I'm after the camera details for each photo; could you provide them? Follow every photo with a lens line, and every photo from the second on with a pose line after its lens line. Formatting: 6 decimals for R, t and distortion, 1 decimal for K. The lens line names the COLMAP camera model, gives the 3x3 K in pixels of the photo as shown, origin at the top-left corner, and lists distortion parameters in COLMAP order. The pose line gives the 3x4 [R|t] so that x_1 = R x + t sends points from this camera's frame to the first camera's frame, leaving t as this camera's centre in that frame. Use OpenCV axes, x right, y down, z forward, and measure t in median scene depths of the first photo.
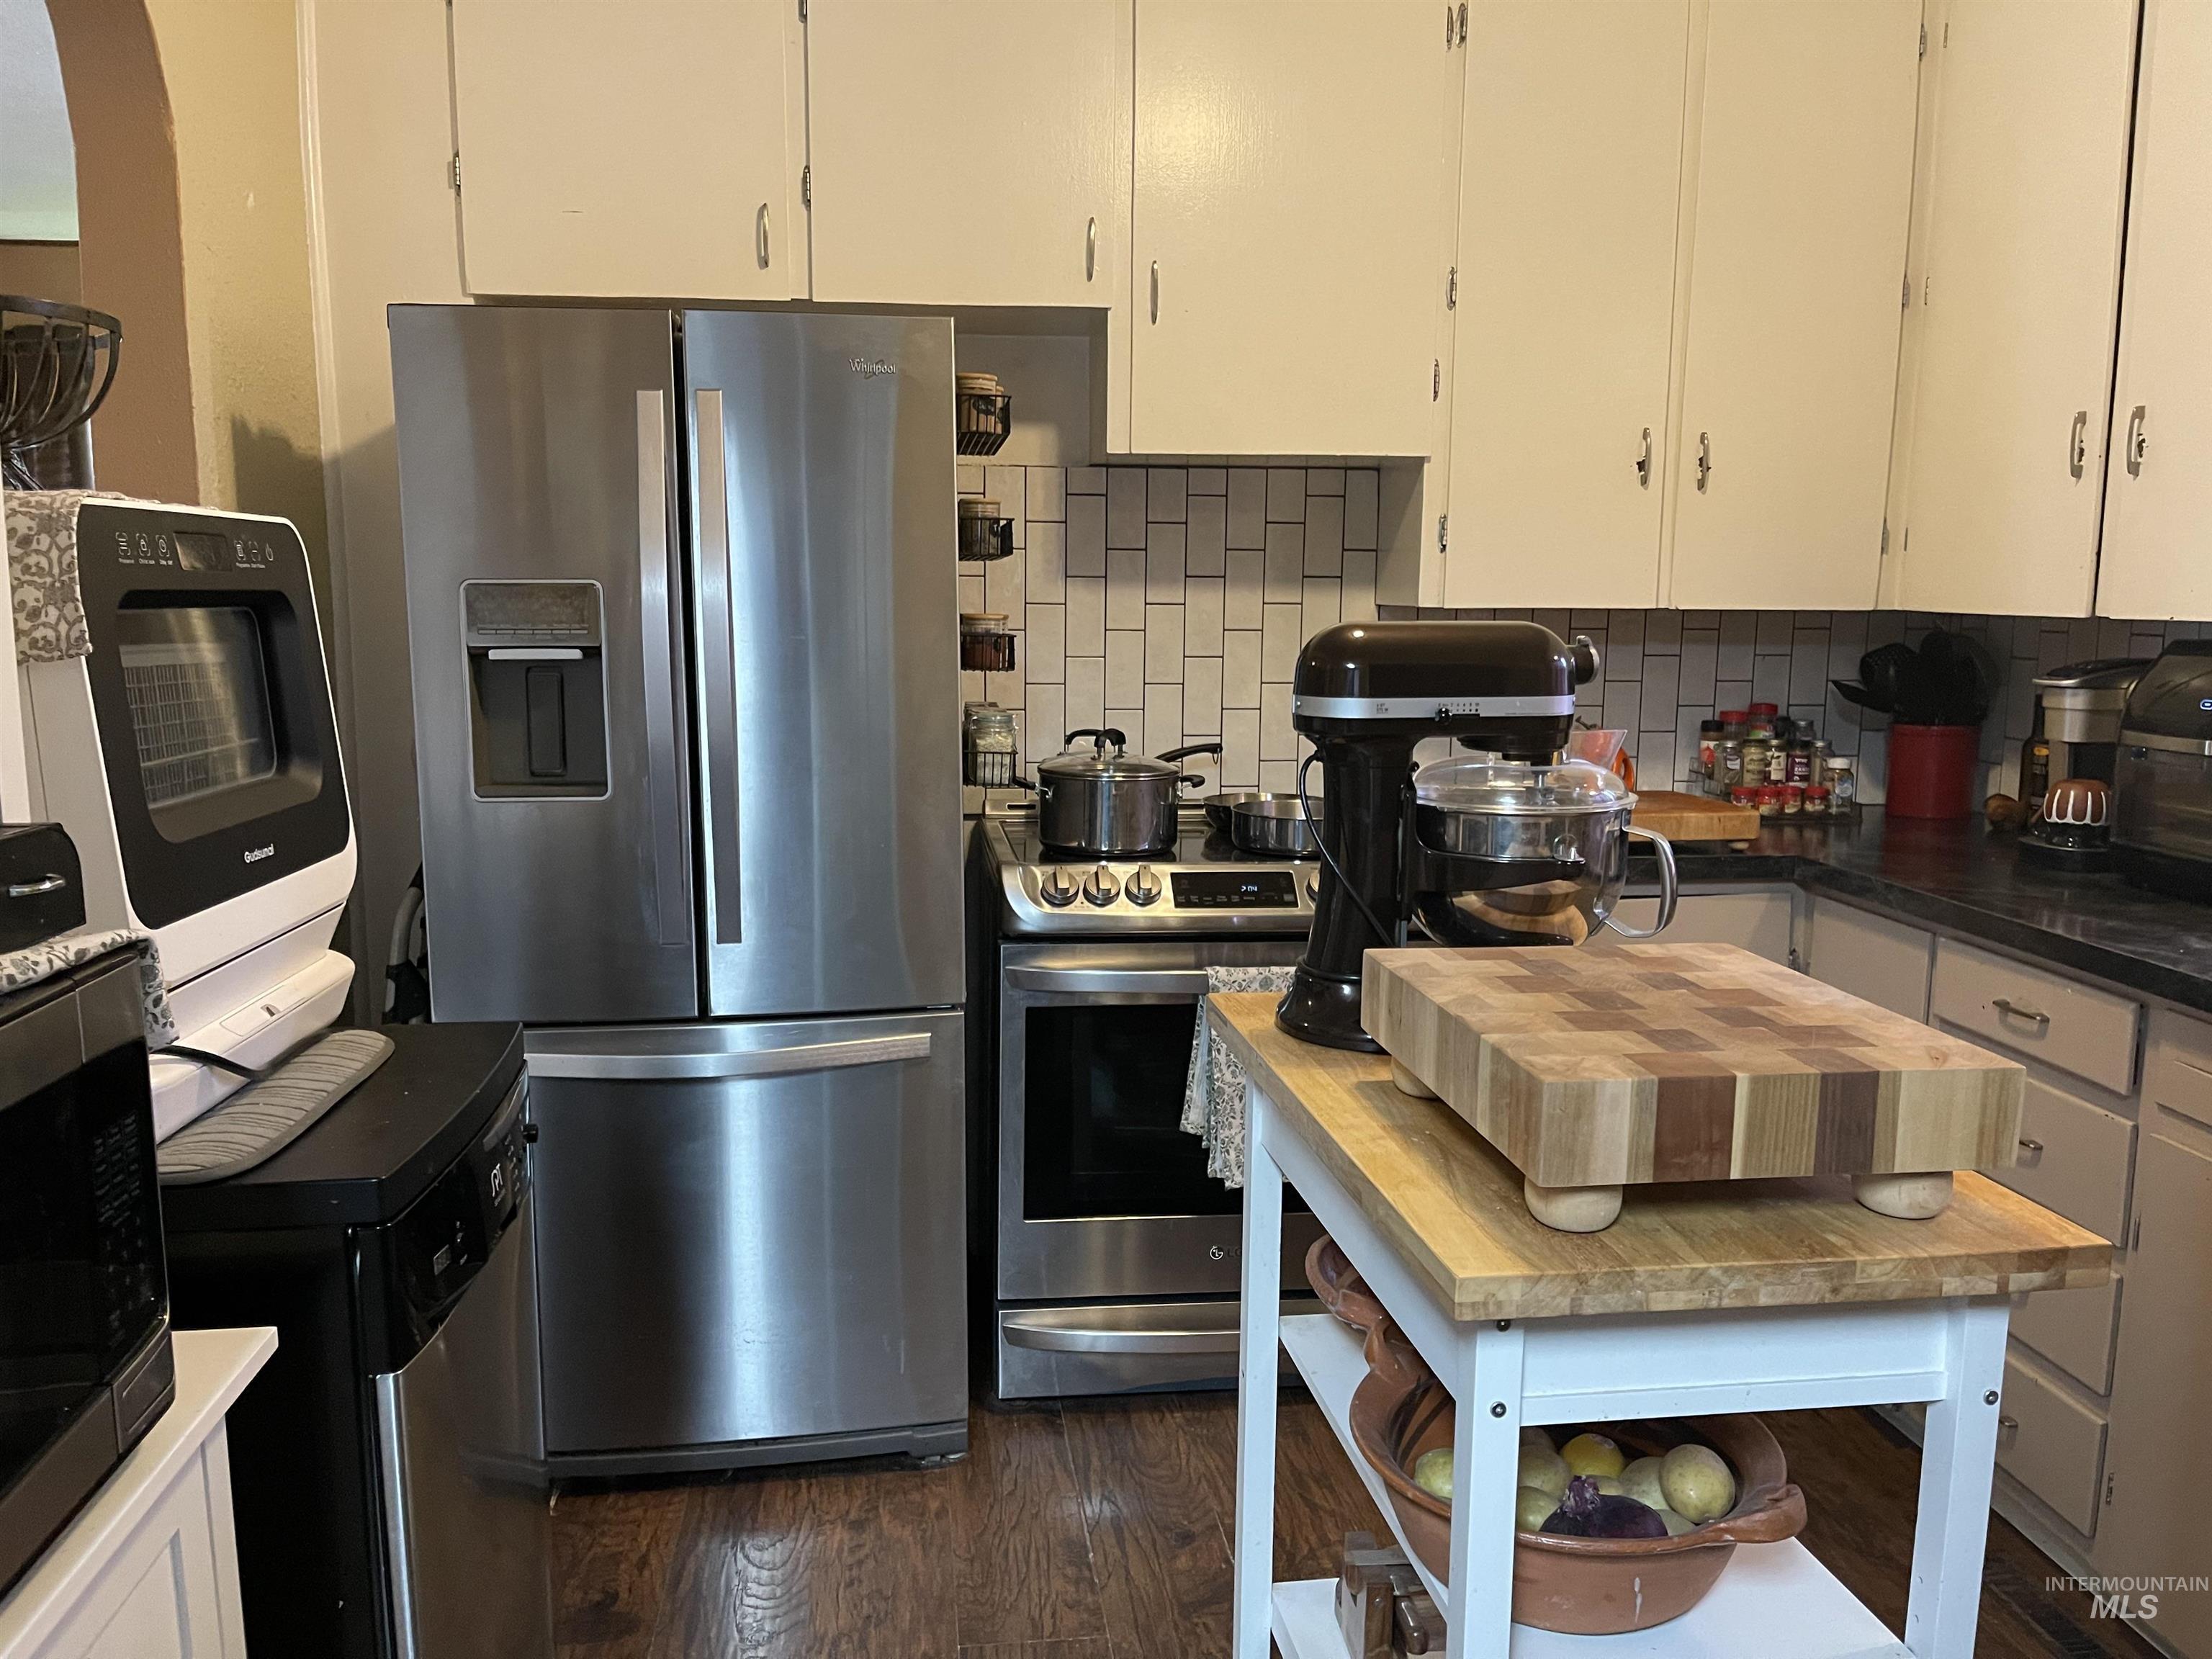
lens RADIAL K [[1678.4, 0, 1114.0], [0, 1678.4, 838.0], [0, 0, 1]] dist [0.054874, -0.059674]
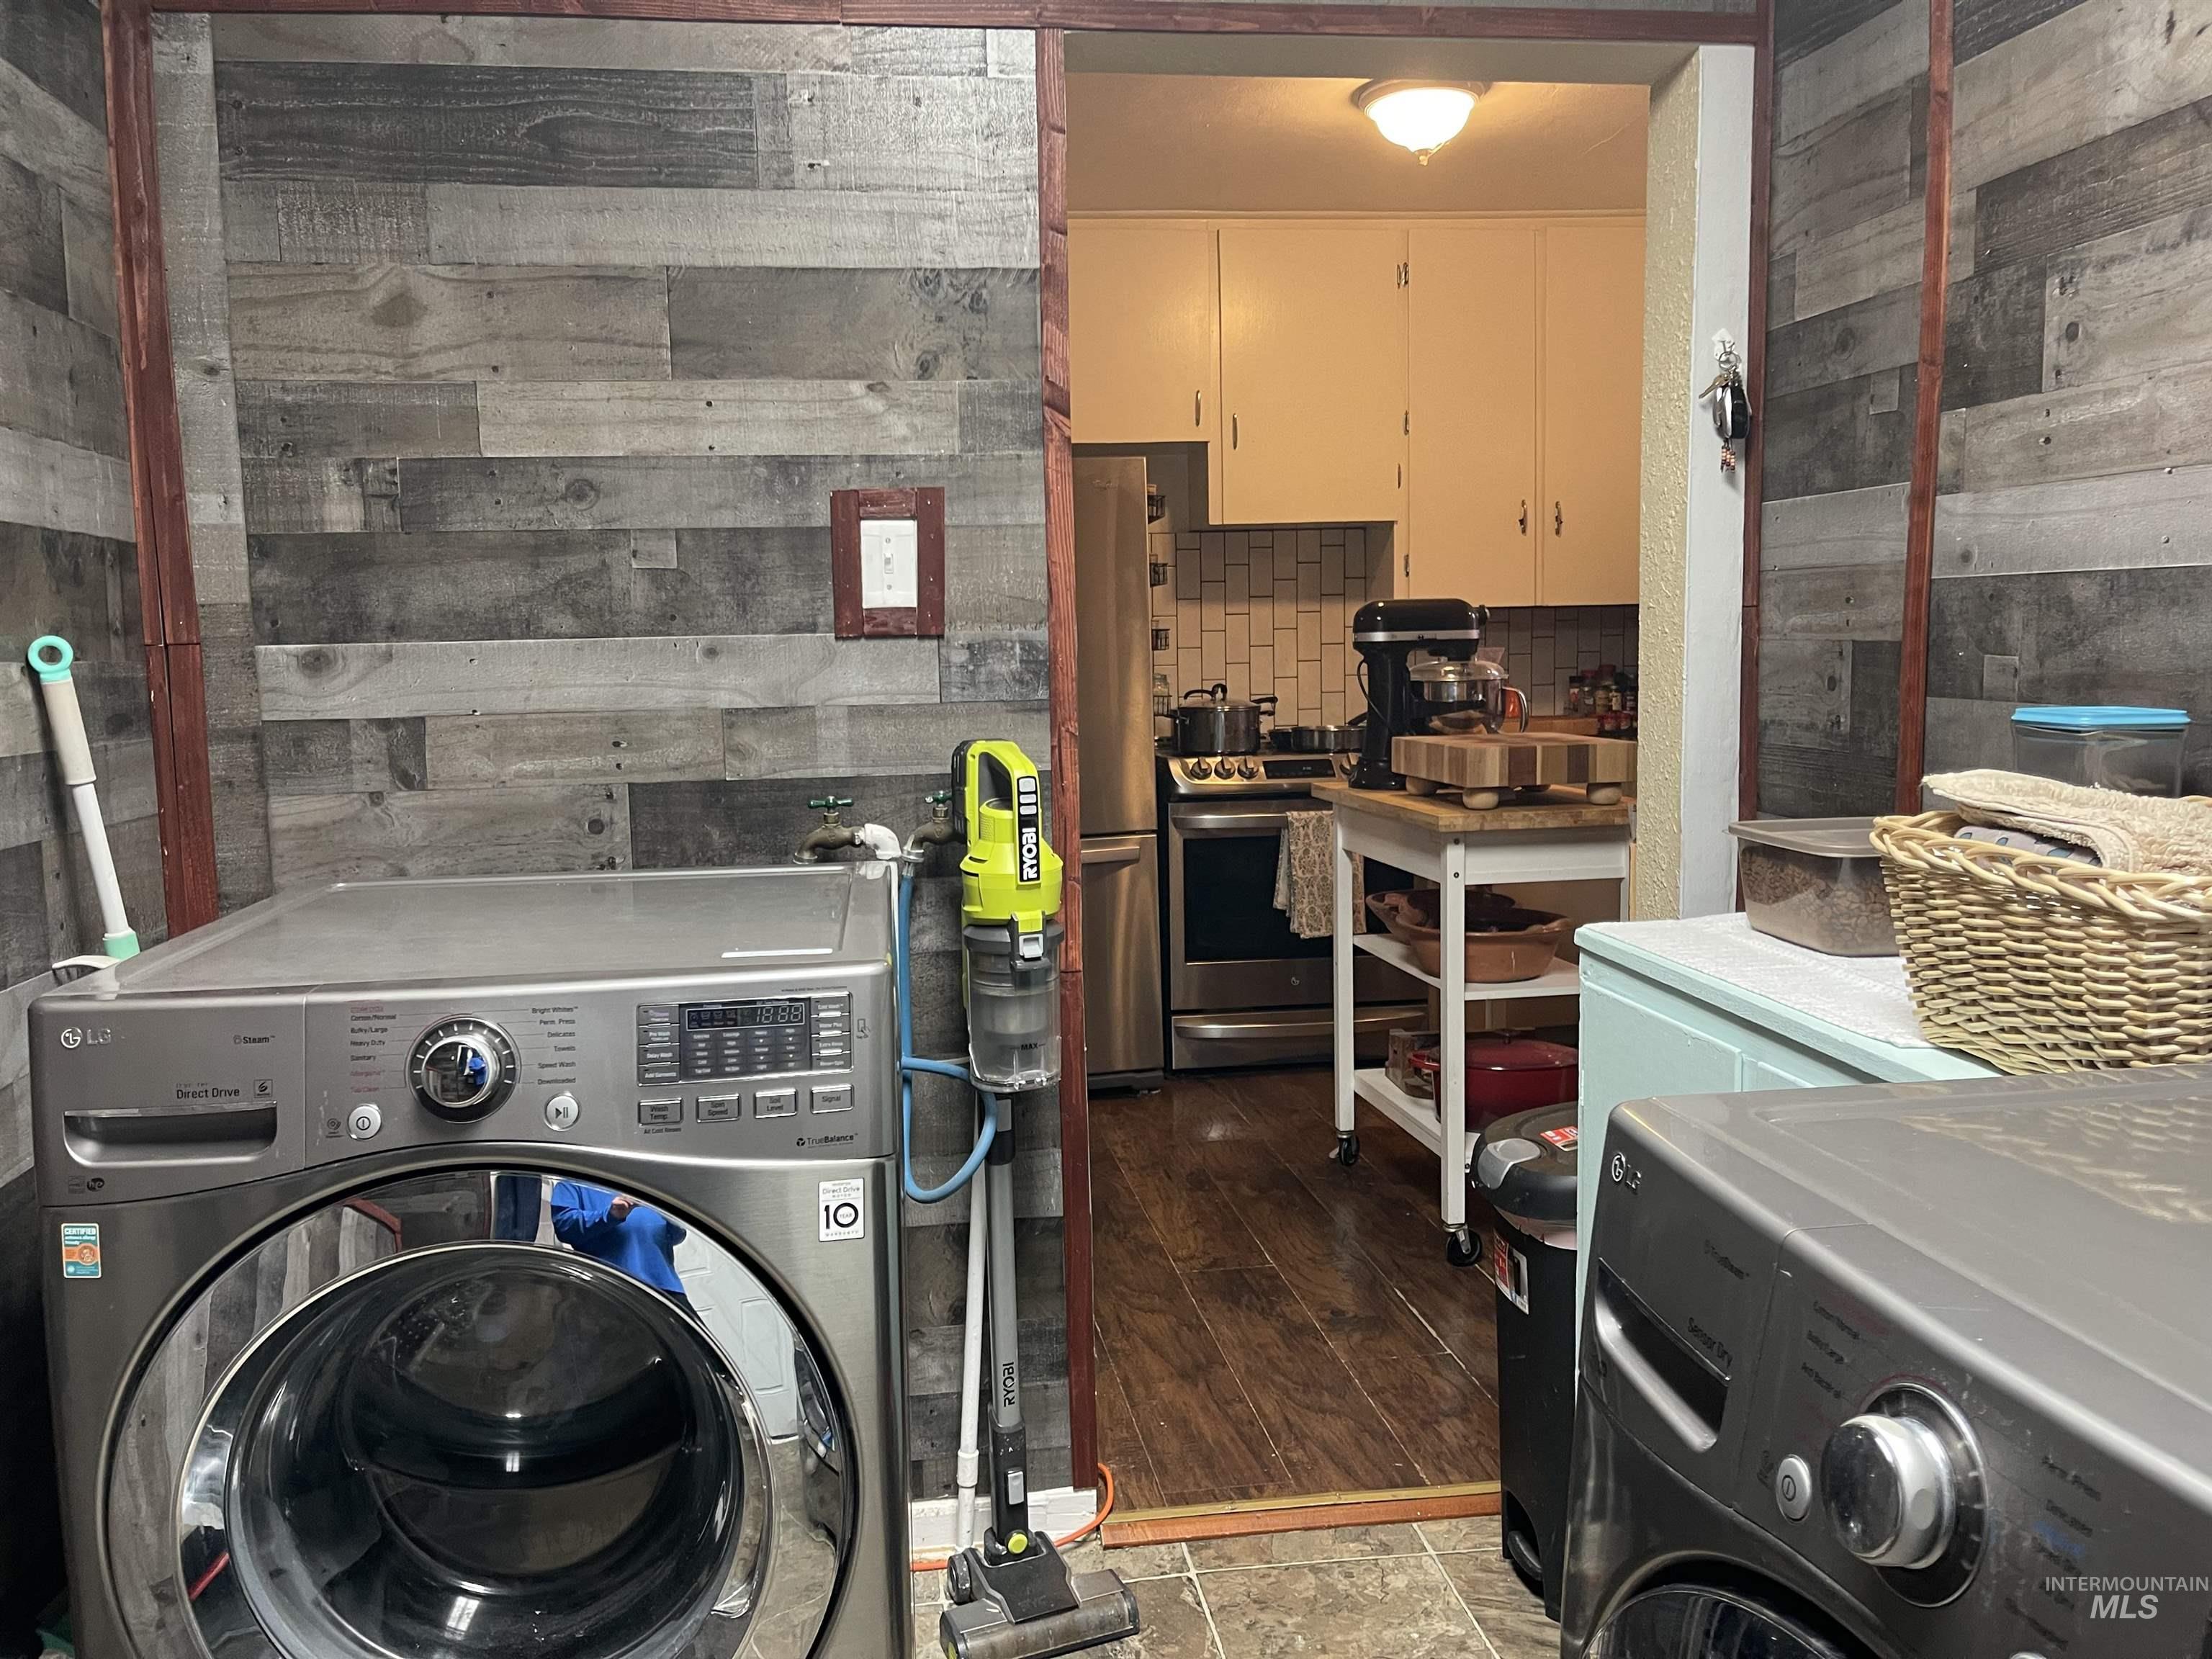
lens RADIAL K [[1678.4, 0, 1090.5], [0, 1678.4, 820.8], [0, 0, 1]] dist [0.054874, -0.059674]
pose [[0.999256, -0.034595, 0.017071, -0.177481], [0.035317, 0.998408, -0.043986, 0.154350], [-0.015522, 0.044557, 0.998886, -0.747090]]
